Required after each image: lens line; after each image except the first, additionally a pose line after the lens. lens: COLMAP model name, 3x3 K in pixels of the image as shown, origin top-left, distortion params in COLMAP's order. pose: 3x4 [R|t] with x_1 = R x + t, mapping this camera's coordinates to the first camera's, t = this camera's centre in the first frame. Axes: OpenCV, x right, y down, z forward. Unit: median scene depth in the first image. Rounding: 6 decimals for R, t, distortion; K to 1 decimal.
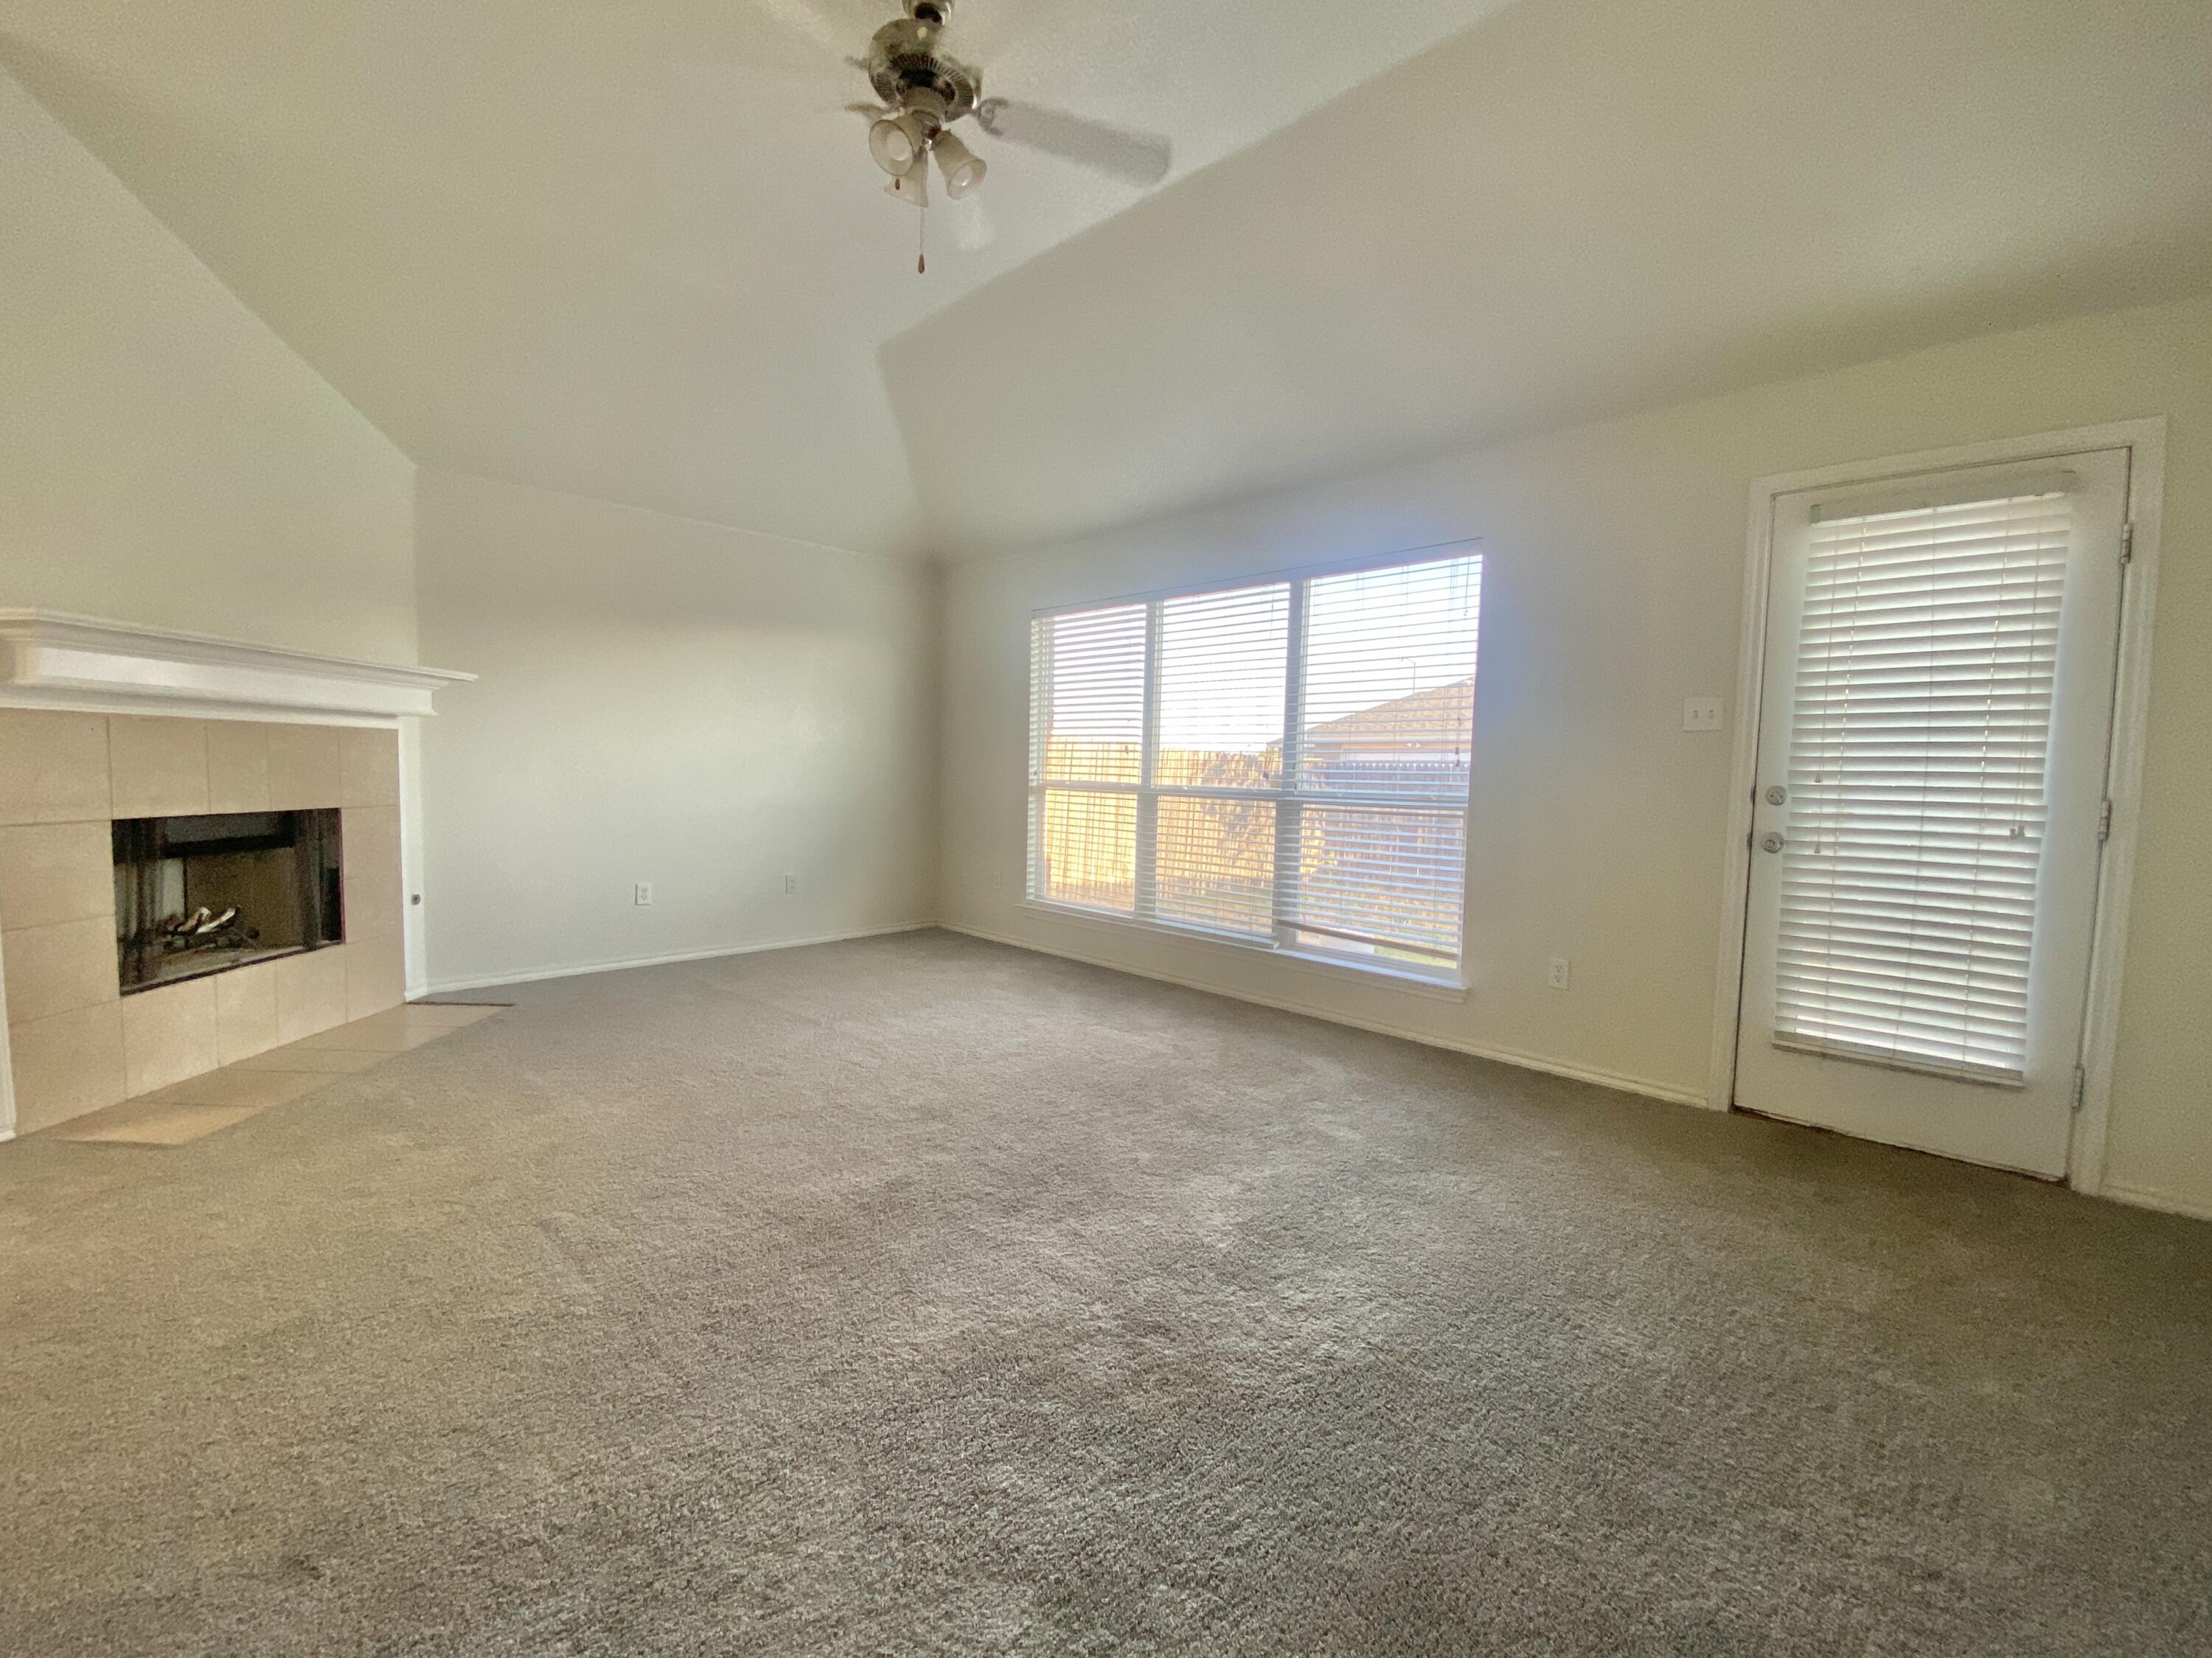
lens RADIAL K [[909.5, 0, 1113.7], [0, 909.5, 825.2], [0, 0, 1]] dist [0.003048, -0.005721]
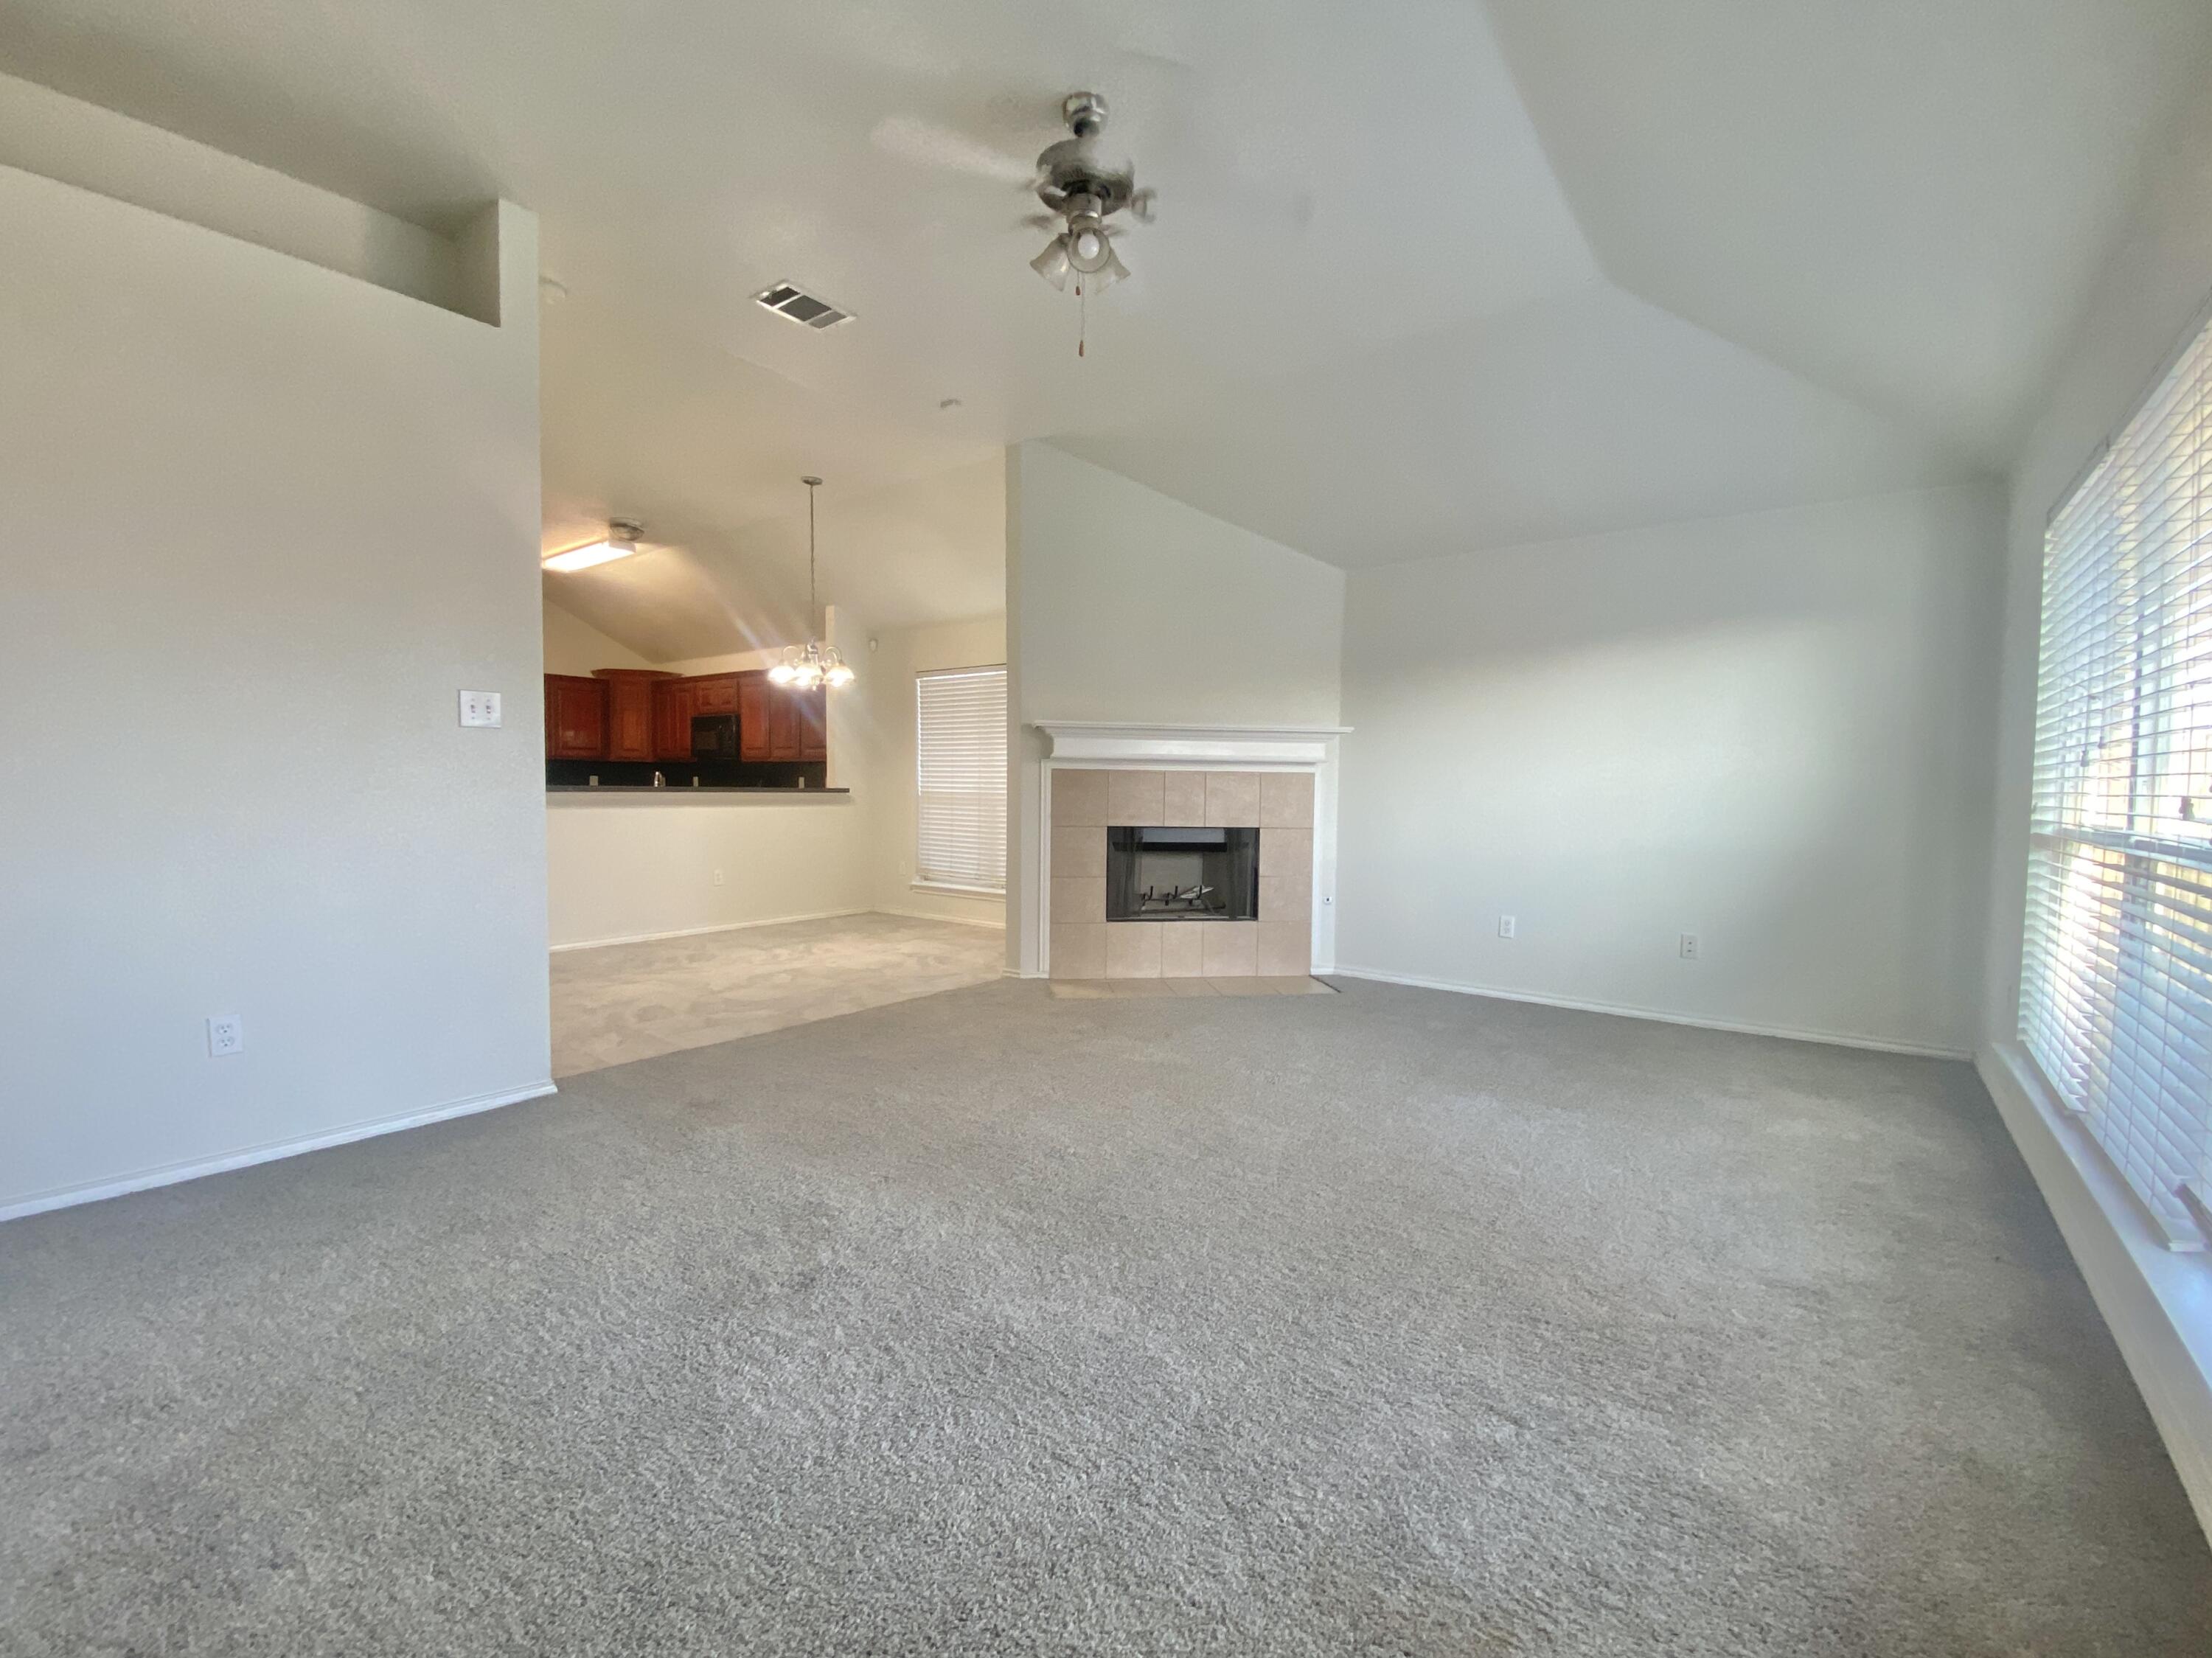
lens RADIAL K [[909.5, 0, 1115.7], [0, 909.5, 828.4], [0, 0, 1]] dist [0.003048, -0.005721]
pose [[0.152793, 0.023391, -0.987981, 0.570978], [-0.073854, 0.997195, 0.012187, -0.019139], [0.985495, 0.071104, 0.154092, 0.557411]]
